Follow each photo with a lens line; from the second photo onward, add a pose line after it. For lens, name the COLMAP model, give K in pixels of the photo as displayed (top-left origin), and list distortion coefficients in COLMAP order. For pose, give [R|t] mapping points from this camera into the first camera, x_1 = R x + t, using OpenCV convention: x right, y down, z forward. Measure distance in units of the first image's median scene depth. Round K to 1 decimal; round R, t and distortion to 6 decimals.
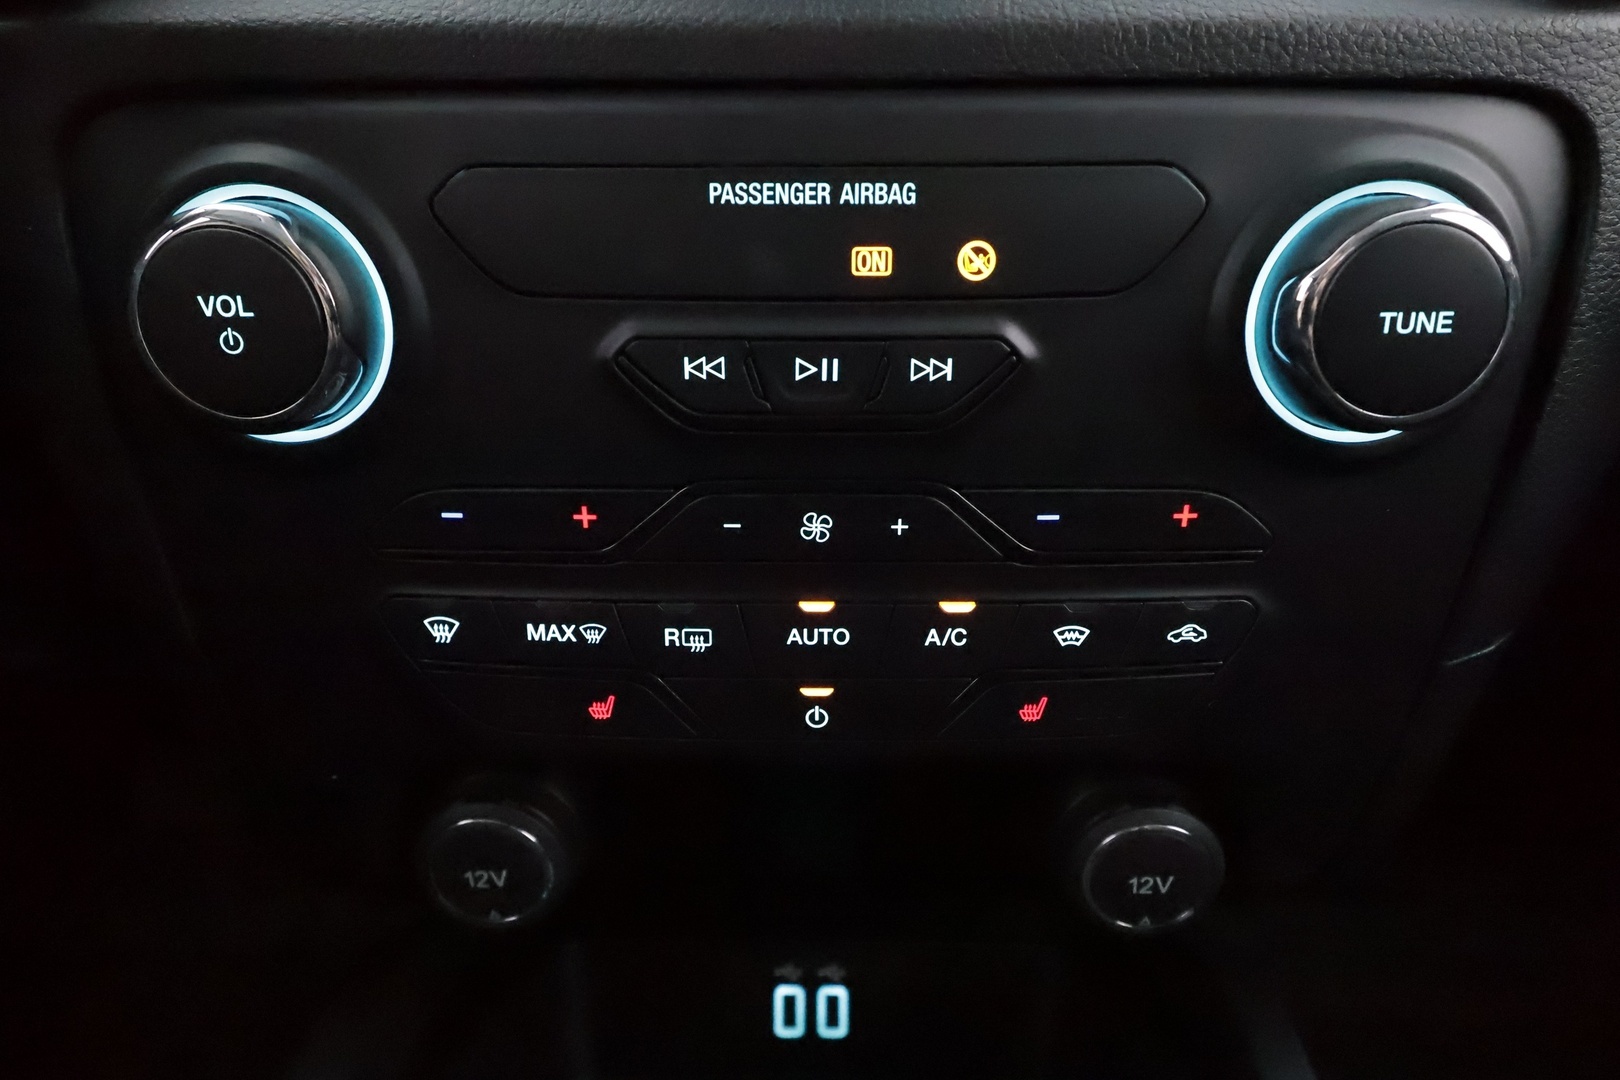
lens RADIAL K [[935.2, 0, 806.7], [0, 935.2, 542.9], [0, 0, 1]] dist [-0.003091, -0.002177]
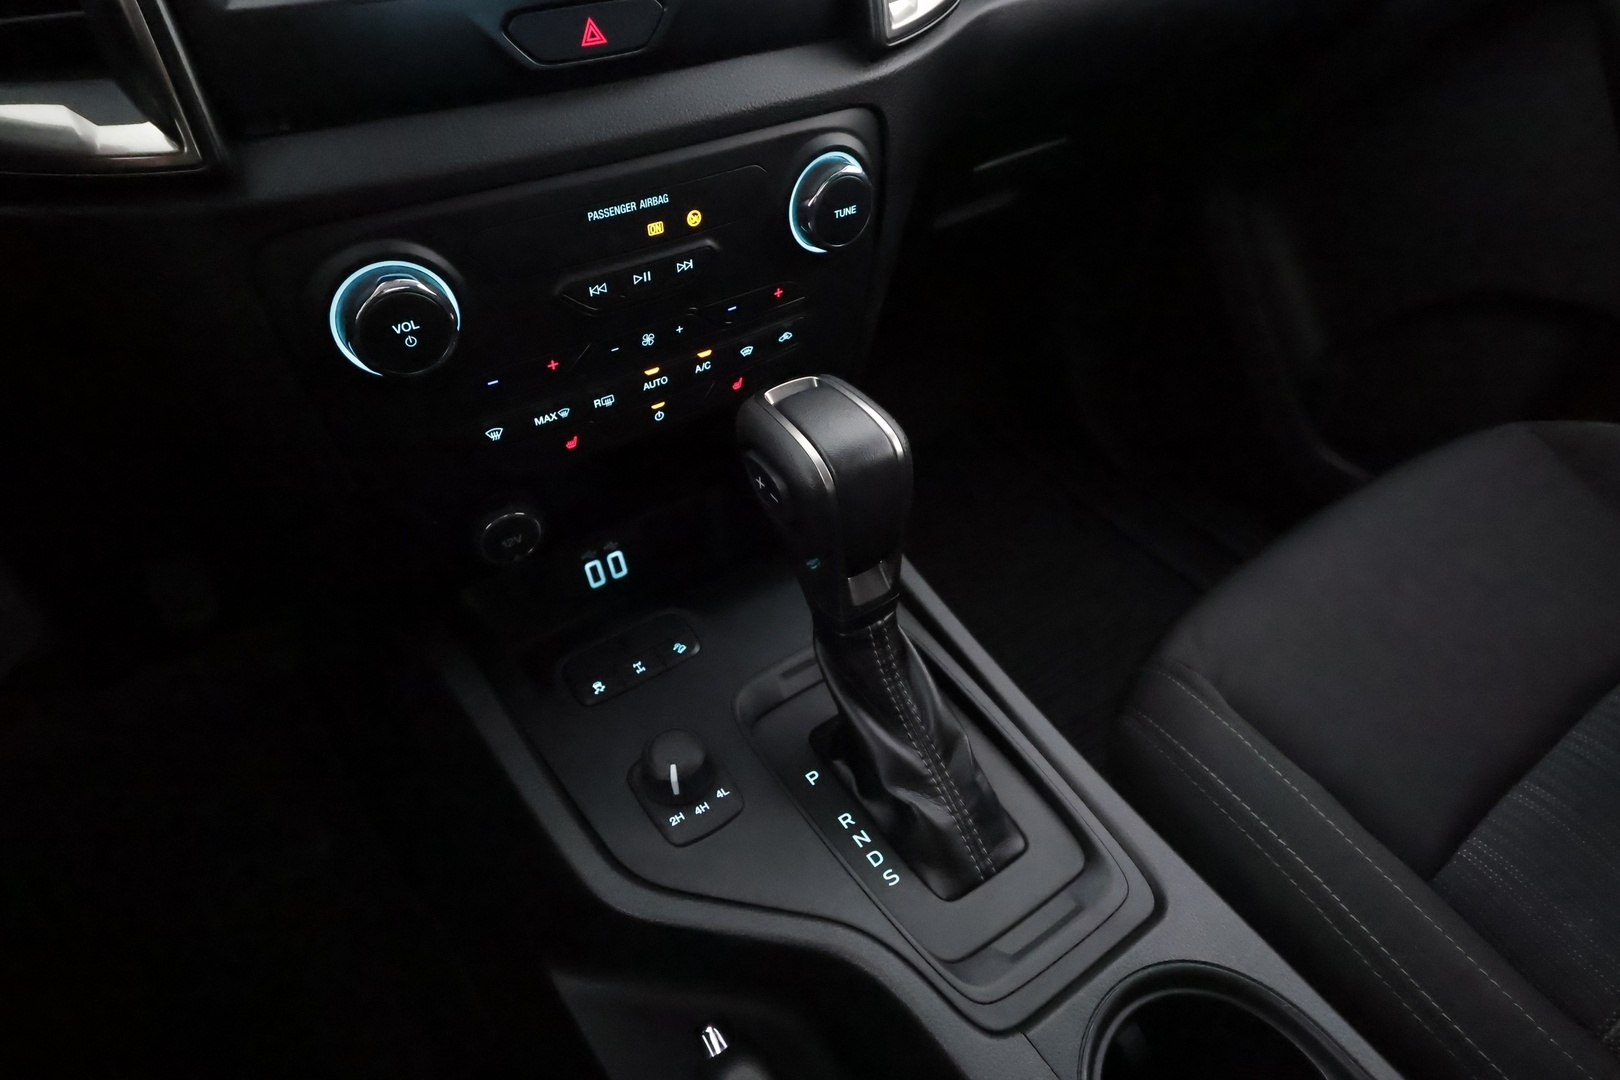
lens RADIAL K [[981.2, 0, 810.9], [0, 981.2, 540.5], [0, 0, 1]] dist [0.002929, 0.000347]
pose [[0.812720, -0.378709, 0.442794, -0.958772], [0.171924, 0.881991, 0.438786, -0.594921], [-0.556712, -0.280483, 0.781921, -1.314306]]
